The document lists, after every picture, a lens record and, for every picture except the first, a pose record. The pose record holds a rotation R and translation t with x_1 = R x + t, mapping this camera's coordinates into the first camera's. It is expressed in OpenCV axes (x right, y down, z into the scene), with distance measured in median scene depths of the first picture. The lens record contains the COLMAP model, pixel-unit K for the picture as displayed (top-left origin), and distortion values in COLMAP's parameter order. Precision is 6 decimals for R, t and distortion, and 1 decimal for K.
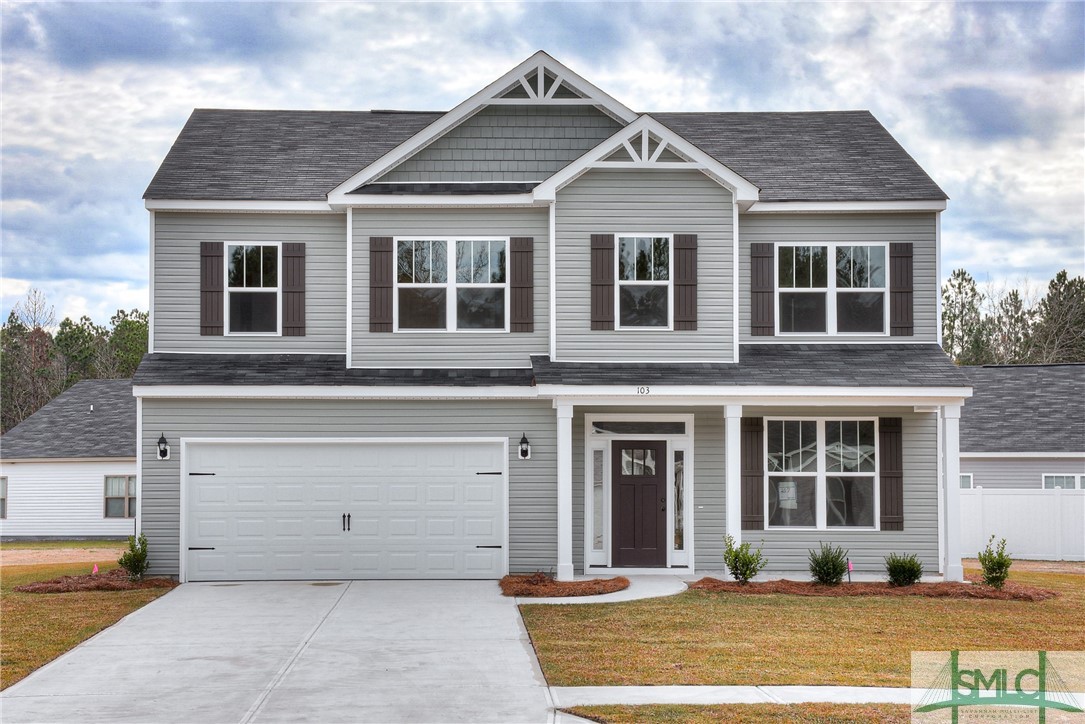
lens RADIAL K [[1696.7, 0, 510.5], [0, 1696.7, 368.9], [0, 0, 1]] dist [0.222293, 0.000000]
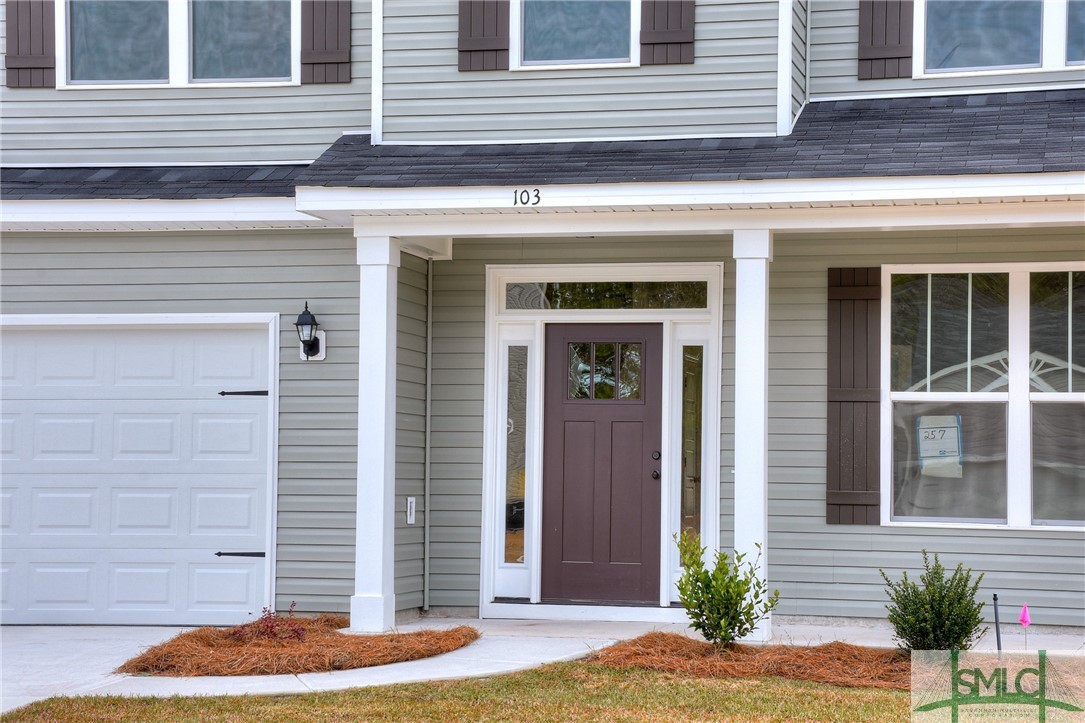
lens RADIAL K [[2335.9, 0, 541.8], [0, 2335.9, 342.1], [0, 0, 1]] dist [0.480346, 0.000000]
pose [[0.966914, -0.006030, -0.255030, 0.222902], [0.008857, 0.999911, 0.009940, 0.041680], [0.254947, -0.011870, 0.966882, 0.404140]]
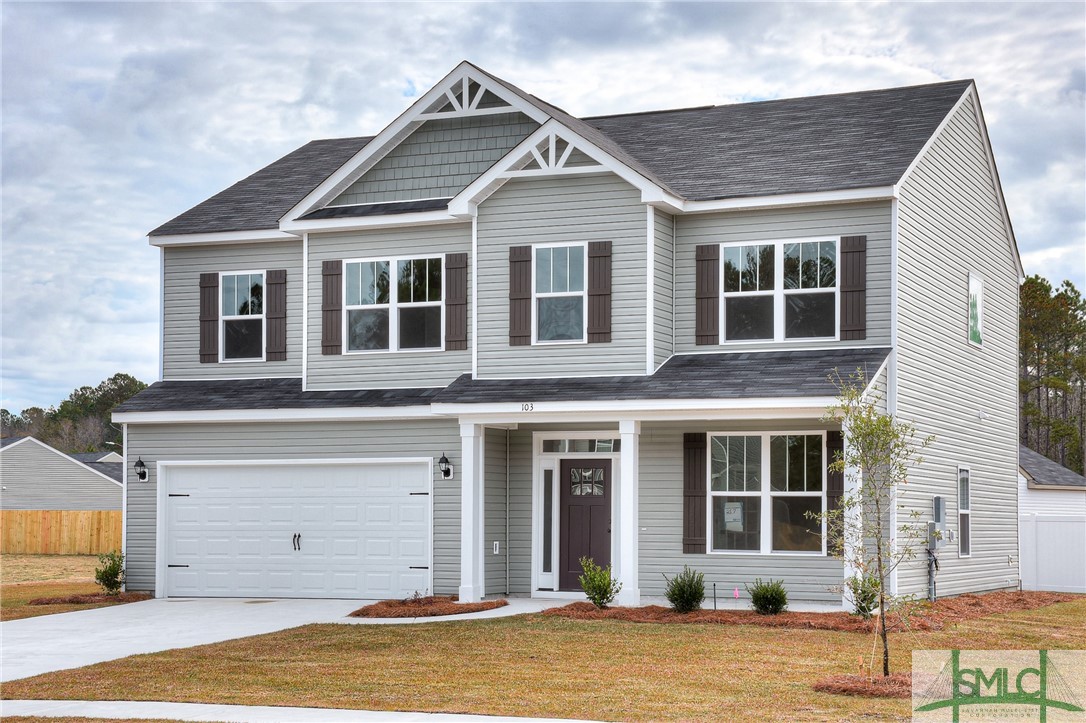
lens RADIAL K [[1865.0, 0, 571.0], [0, 1865.0, 404.3], [0, 0, 1]] dist [0.276914, 0.000000]
pose [[0.904938, -0.021346, -0.425007, 0.525713], [0.026033, 0.999647, 0.005222, 0.005771], [0.424746, -0.015790, 0.905175, 0.049132]]
